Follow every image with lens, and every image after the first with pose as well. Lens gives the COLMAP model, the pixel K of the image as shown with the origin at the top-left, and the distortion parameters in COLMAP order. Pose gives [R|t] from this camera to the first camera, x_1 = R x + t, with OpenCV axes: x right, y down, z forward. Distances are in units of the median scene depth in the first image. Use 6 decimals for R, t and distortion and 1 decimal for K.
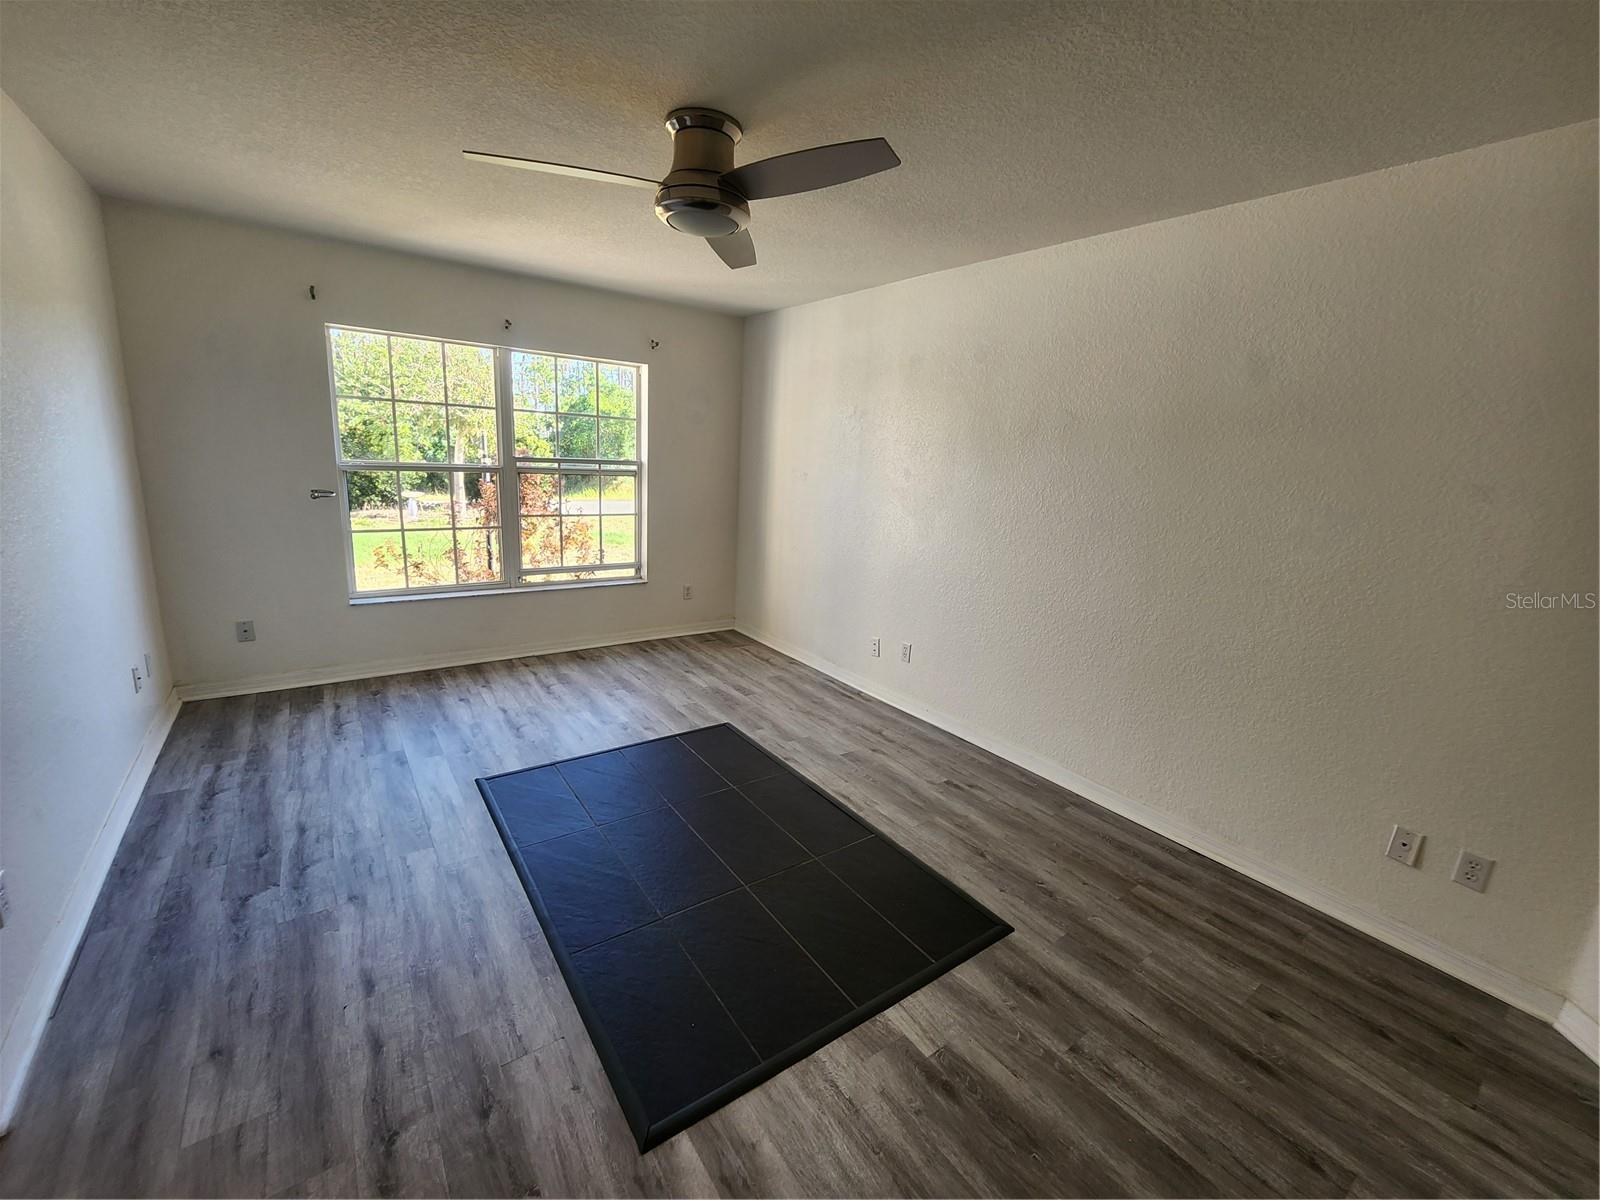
lens RADIAL K [[657.0, 0, 797.1], [0, 657.0, 596.4], [0, 0, 1]] dist [-0.003708, -0.000410]
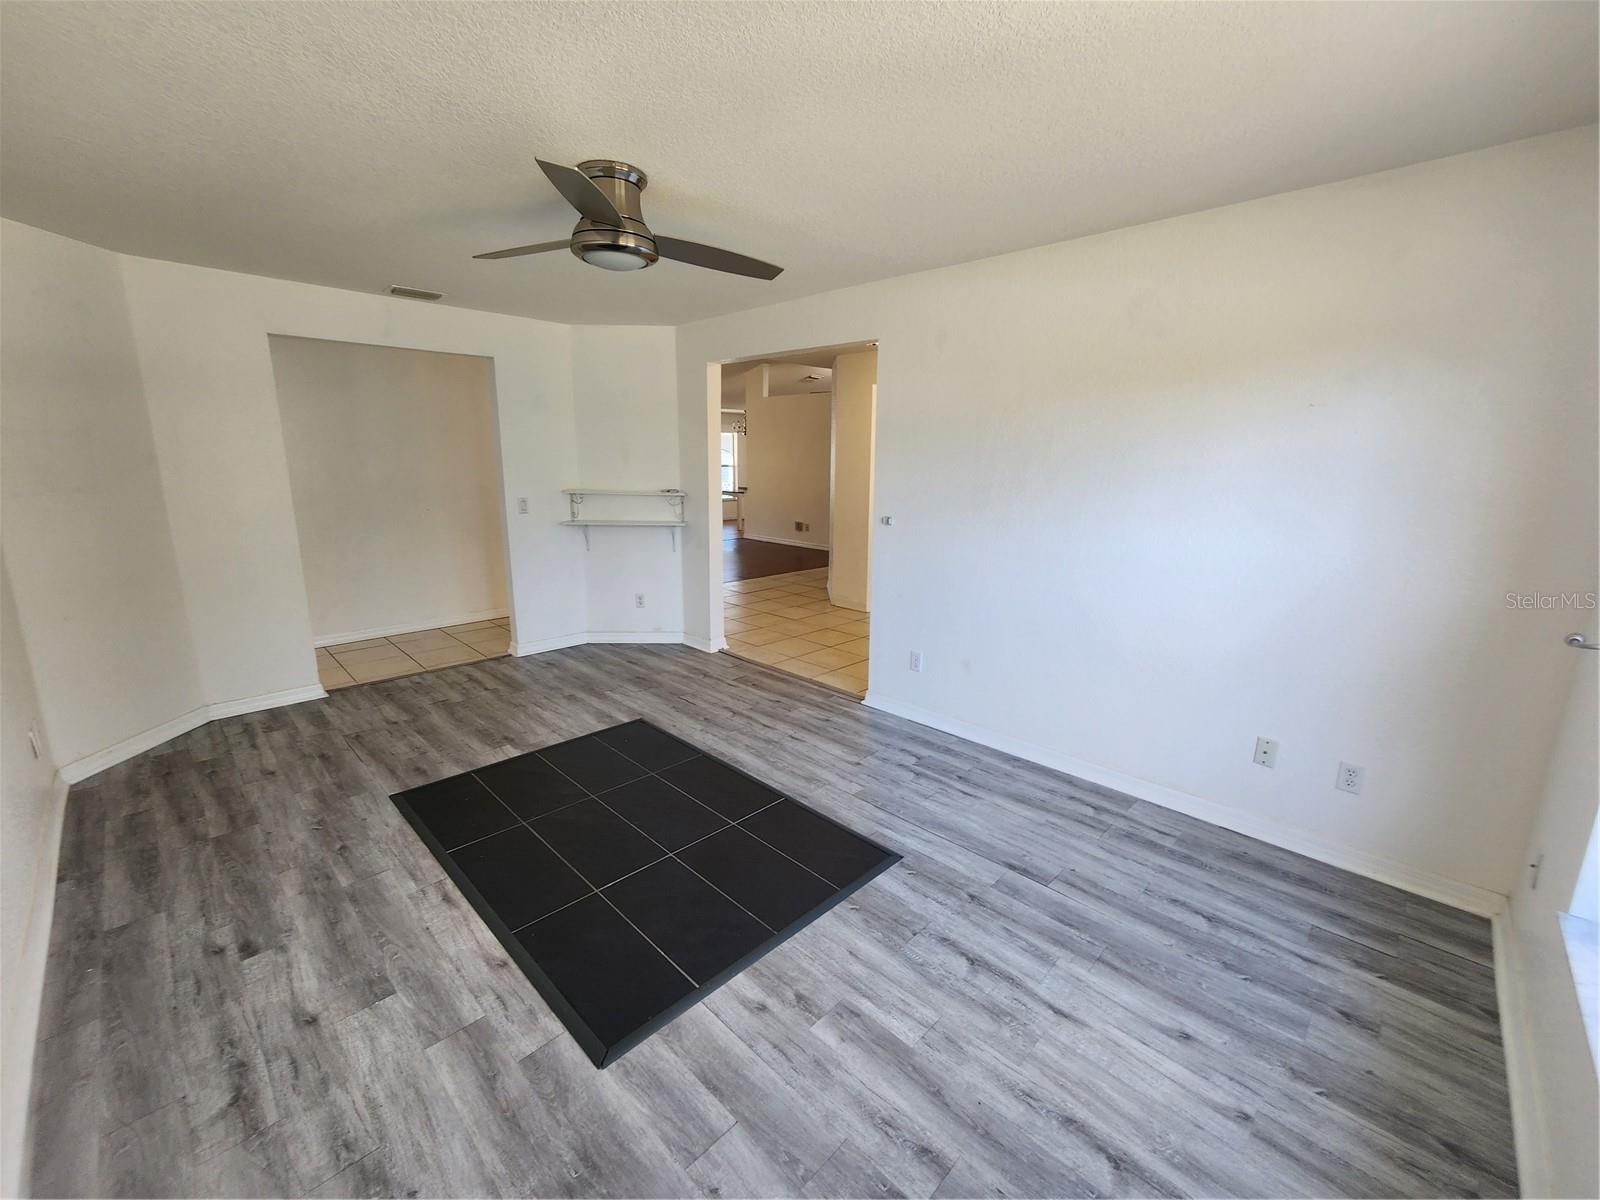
lens RADIAL K [[657.0, 0, 806.7], [0, 657.0, 600.8], [0, 0, 1]] dist [-0.003708, -0.000410]
pose [[-0.982656, -0.028856, -0.183180, -0.201339], [-0.103223, 0.905748, 0.411054, -0.395410], [0.154054, 0.422833, -0.893017, 1.694128]]
